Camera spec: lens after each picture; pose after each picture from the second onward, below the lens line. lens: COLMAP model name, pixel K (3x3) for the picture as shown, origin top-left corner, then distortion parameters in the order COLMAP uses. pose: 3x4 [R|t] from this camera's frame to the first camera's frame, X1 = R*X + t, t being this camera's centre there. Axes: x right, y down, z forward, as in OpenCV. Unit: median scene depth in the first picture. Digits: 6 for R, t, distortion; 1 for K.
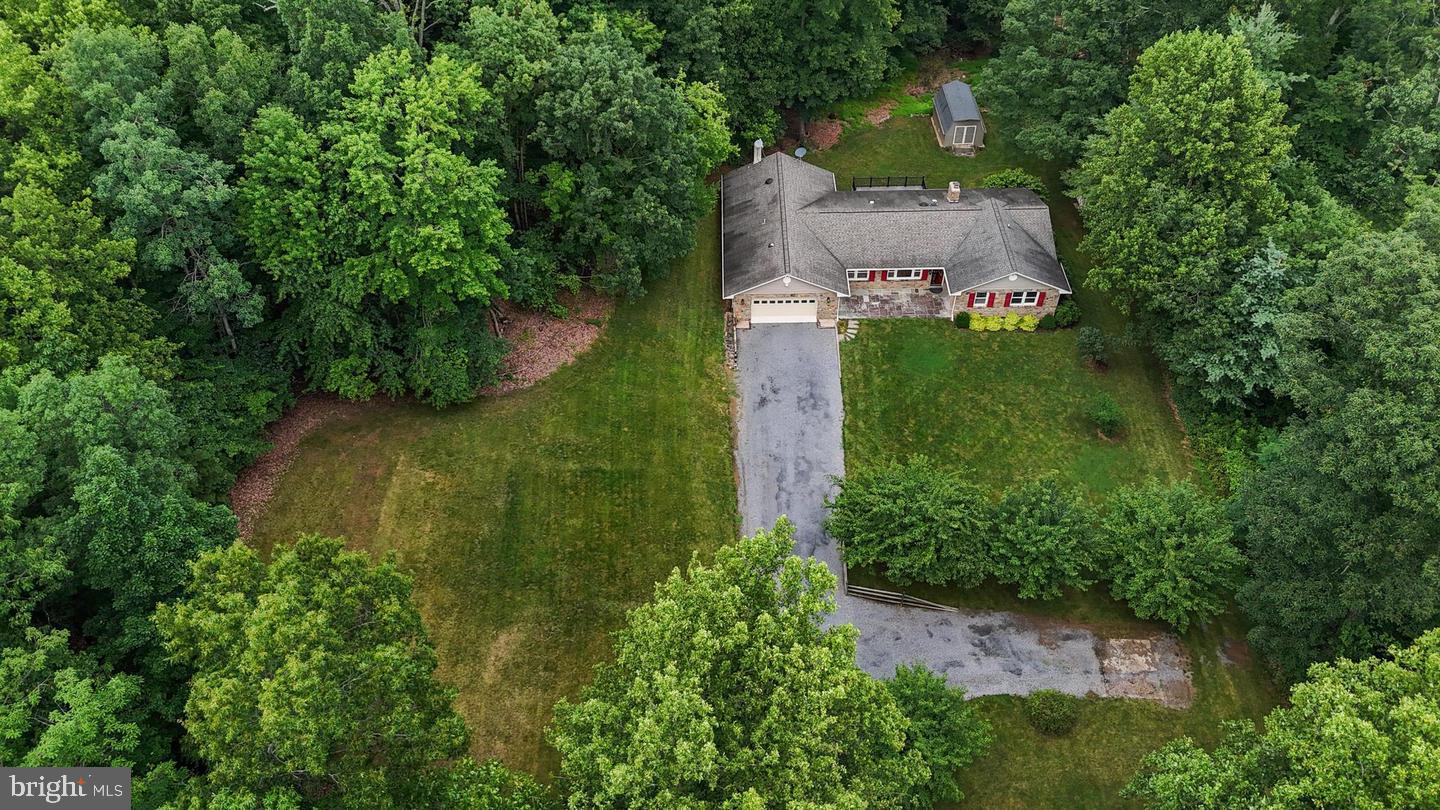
lens RADIAL K [[1065.1, 0, 720.0], [0, 1065.1, 405.0], [0, 0, 1]] dist [0.118959, -0.180109]
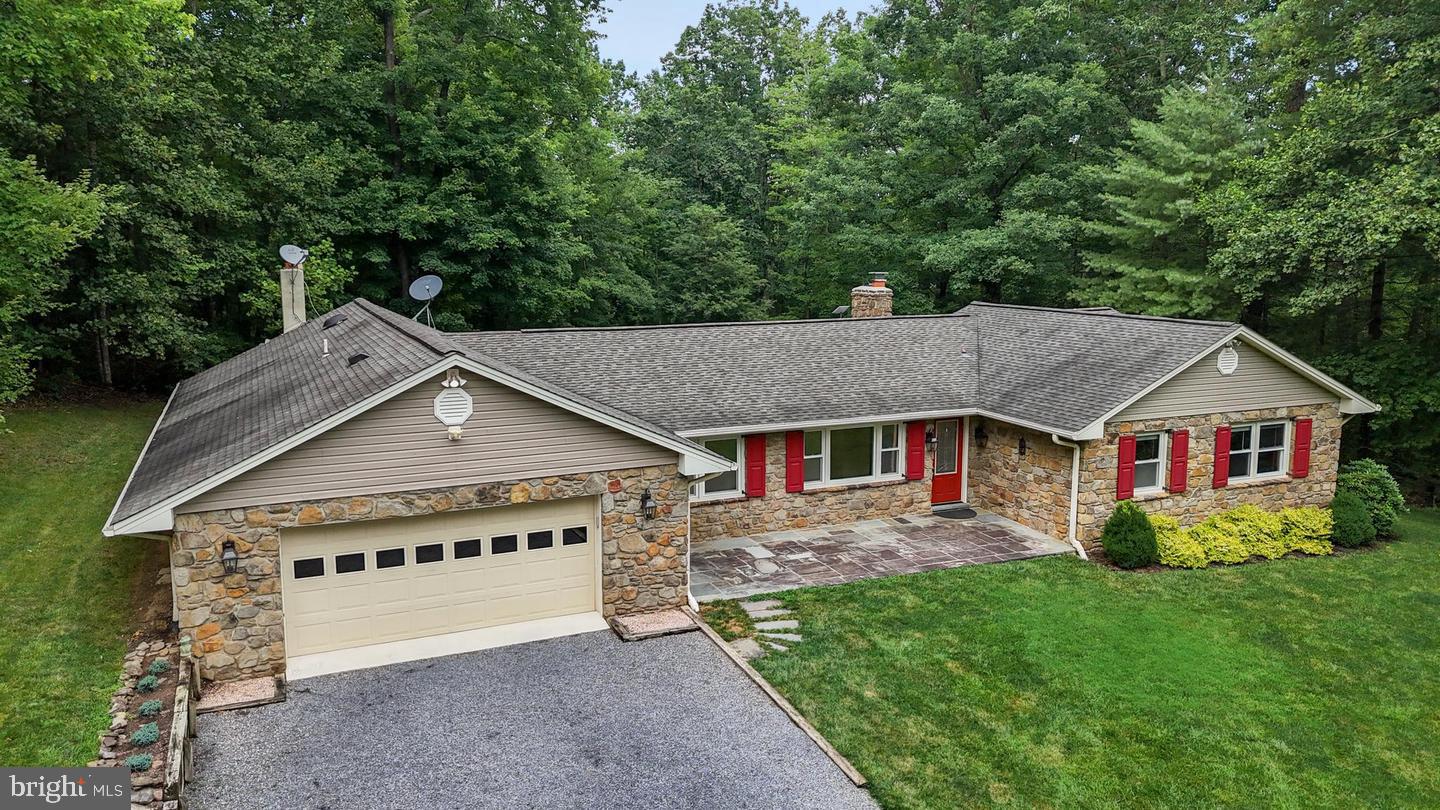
lens RADIAL K [[1065.1, 0, 720.0], [0, 1065.1, 405.0], [0, 0, 1]] dist [0.118959, -0.180109]
pose [[0.922247, -0.064405, 0.381200, 0.030028], [0.277858, 0.796008, -0.537742, 0.011413], [-0.268805, 0.601850, 0.752011, 0.801431]]
